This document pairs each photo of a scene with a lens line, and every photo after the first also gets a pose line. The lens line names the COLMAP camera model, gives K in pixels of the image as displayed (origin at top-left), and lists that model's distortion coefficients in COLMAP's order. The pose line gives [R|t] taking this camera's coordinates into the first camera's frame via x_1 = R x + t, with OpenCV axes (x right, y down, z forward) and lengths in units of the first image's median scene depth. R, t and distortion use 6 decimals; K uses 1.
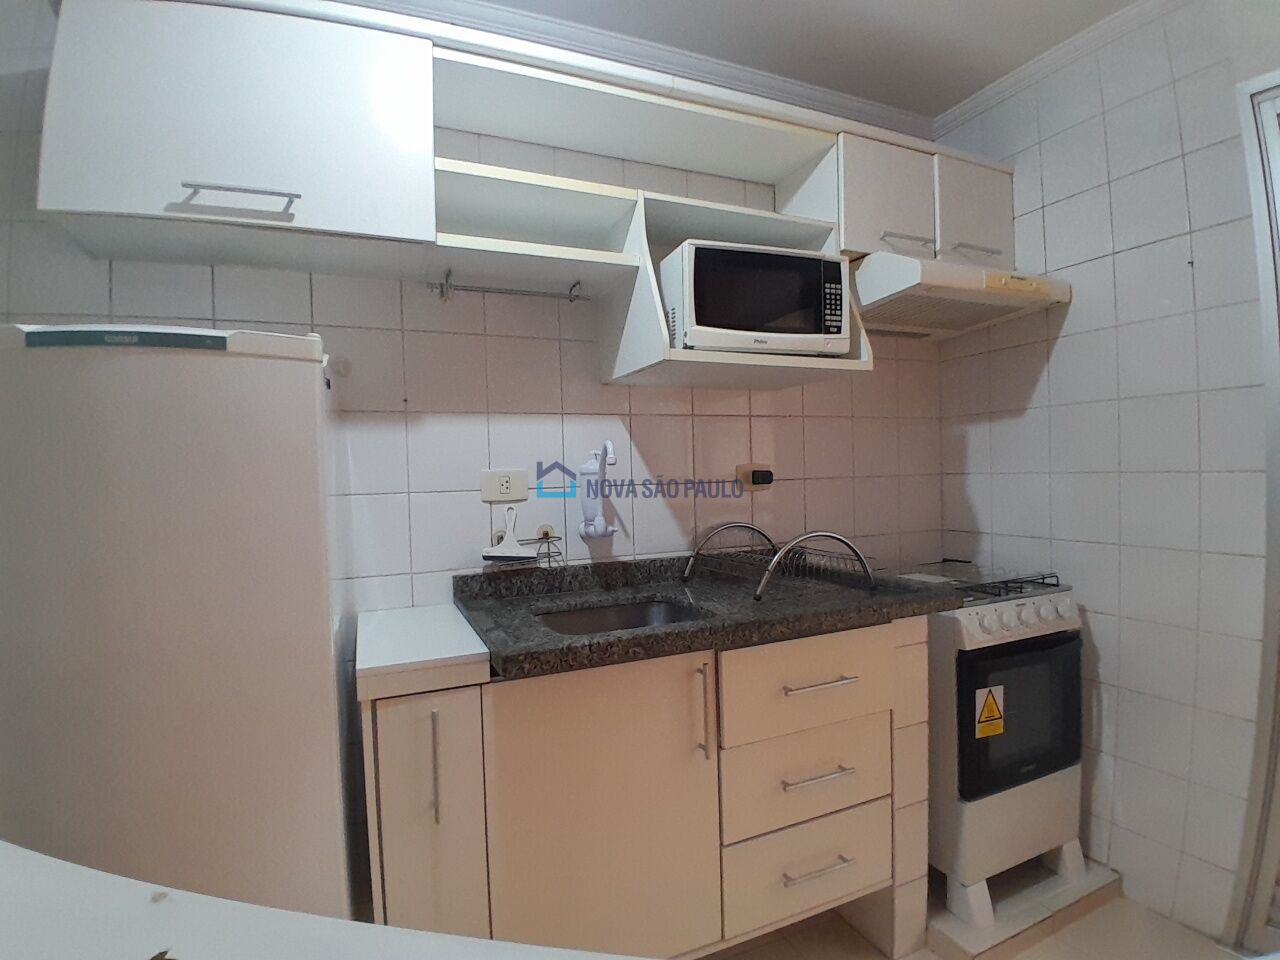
lens RADIAL K [[635.1, 0, 640.0], [0, 635.1, 480.6], [0, 0, 1]] dist [0.002042, -0.042803]
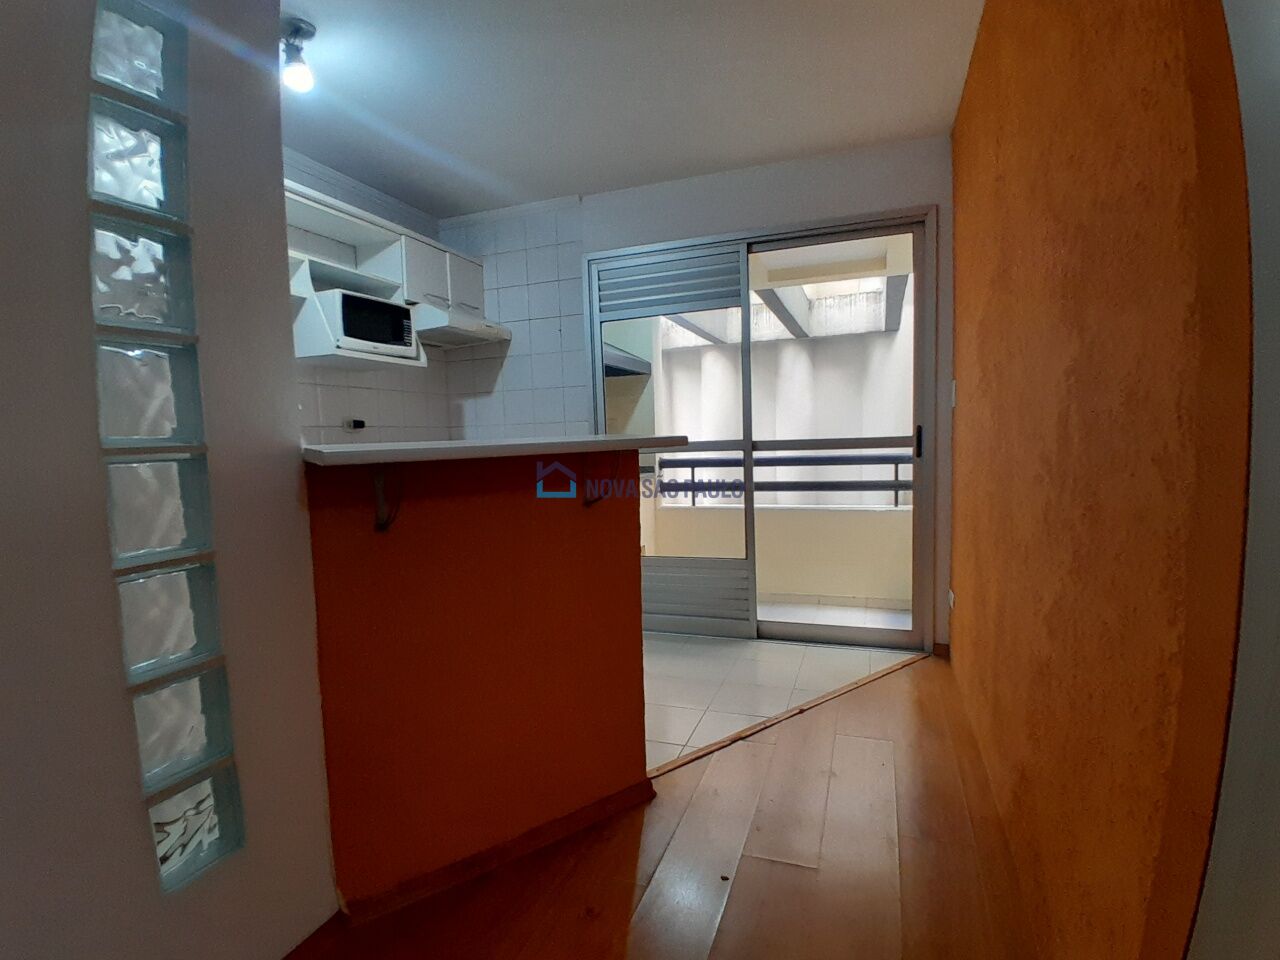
lens RADIAL K [[635.1, 0, 640.0], [0, 635.1, 480.6], [0, 0, 1]] dist [0.002042, -0.042803]
pose [[0.688113, -0.049545, 0.723910, -0.575009], [0.033532, 0.998772, 0.036482, 0.119013], [-0.724829, -0.000830, 0.688929, -0.770448]]
